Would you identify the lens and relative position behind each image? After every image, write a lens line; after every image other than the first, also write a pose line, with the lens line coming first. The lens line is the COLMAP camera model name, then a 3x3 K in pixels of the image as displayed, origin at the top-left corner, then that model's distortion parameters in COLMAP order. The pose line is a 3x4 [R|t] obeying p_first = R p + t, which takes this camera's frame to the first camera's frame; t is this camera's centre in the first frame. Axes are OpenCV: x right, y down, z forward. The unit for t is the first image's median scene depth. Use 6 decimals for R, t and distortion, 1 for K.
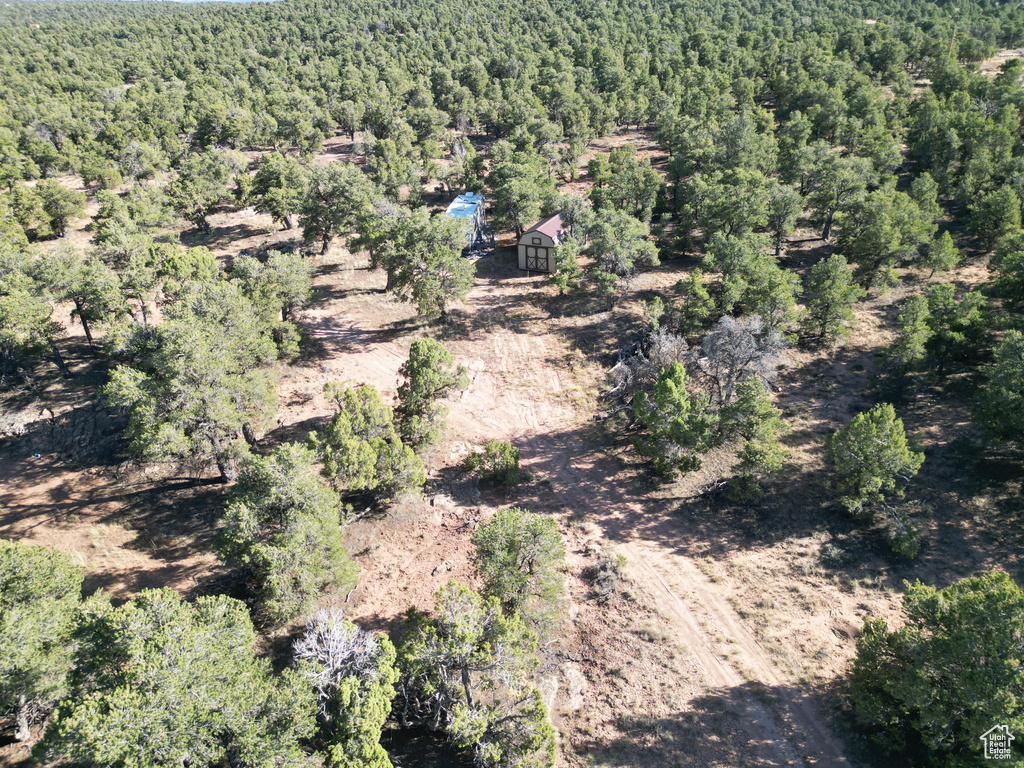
lens RADIAL K [[718.7, 0, 511.8], [0, 718.7, 384.3], [0, 0, 1]] dist [0.043049, -0.026501]
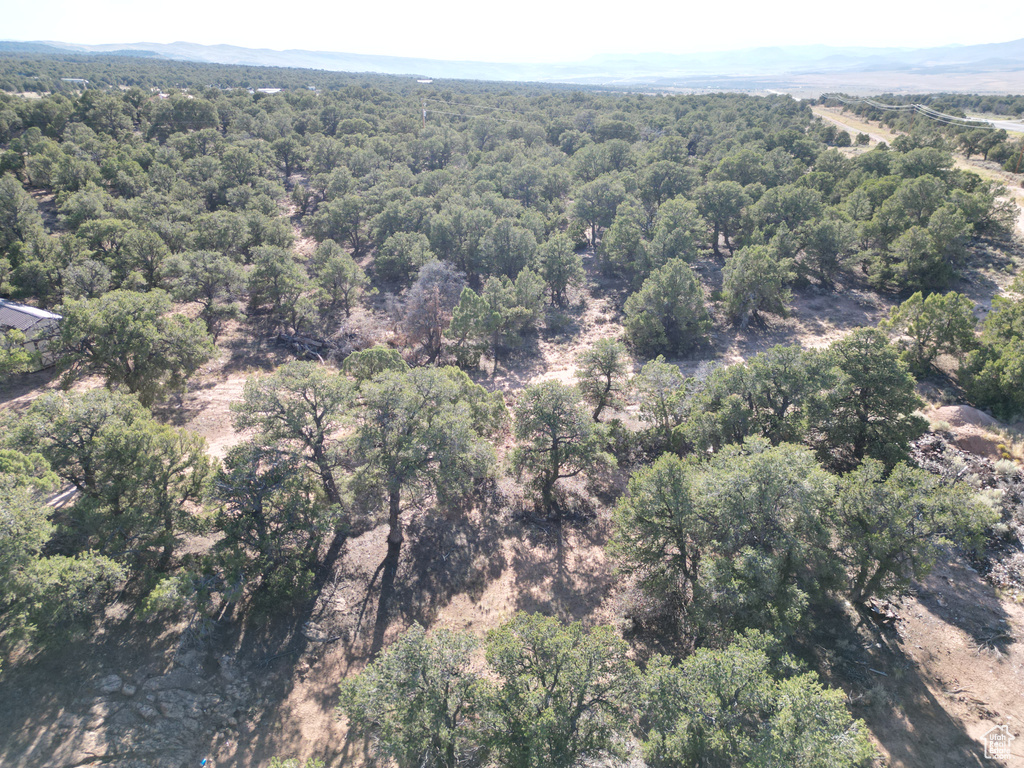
lens RADIAL K [[718.7, 0, 508.6], [0, 718.7, 389.4], [0, 0, 1]] dist [0.043049, -0.026501]
pose [[0.109332, -0.406424, 0.907119, -1.138297], [0.456866, 0.831032, 0.317270, -0.259967], [-0.882791, 0.379744, 0.276540, 0.527597]]
